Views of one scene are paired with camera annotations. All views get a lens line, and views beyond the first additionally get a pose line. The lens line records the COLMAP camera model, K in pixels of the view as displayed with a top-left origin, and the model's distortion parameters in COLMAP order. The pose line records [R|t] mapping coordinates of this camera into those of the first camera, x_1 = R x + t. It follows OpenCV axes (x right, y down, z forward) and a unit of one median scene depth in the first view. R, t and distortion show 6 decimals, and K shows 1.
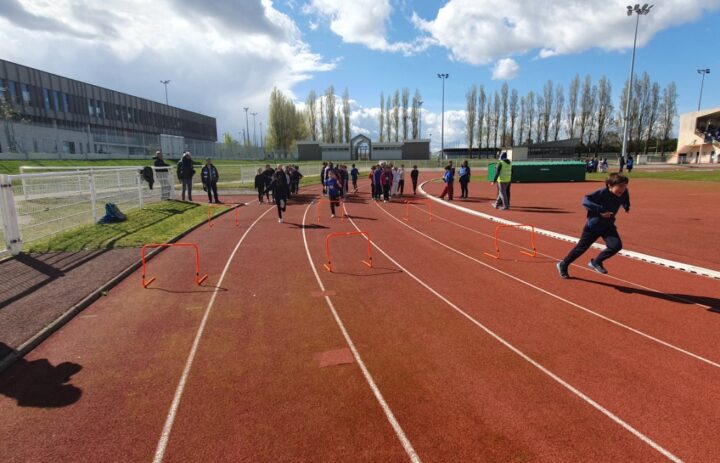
lens RADIAL K [[459.5, 0, 360.0], [0, 459.5, 231.5], [0, 0, 1]] dist [0.019467, -0.000861]
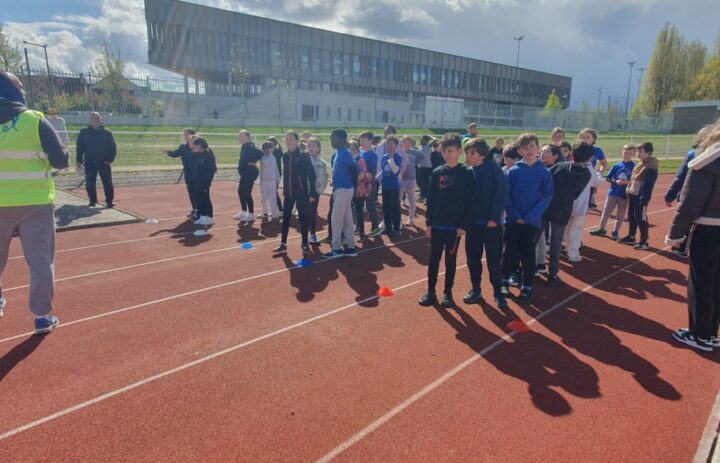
lens RADIAL K [[459.5, 0, 360.0], [0, 459.5, 231.5], [0, 0, 1]] dist [0.019467, -0.000861]
pose [[0.676291, 0.163211, -0.718326, 0.057163], [-0.125561, 0.986416, 0.105910, -0.040019], [0.725854, 0.018568, 0.687598, 0.288177]]
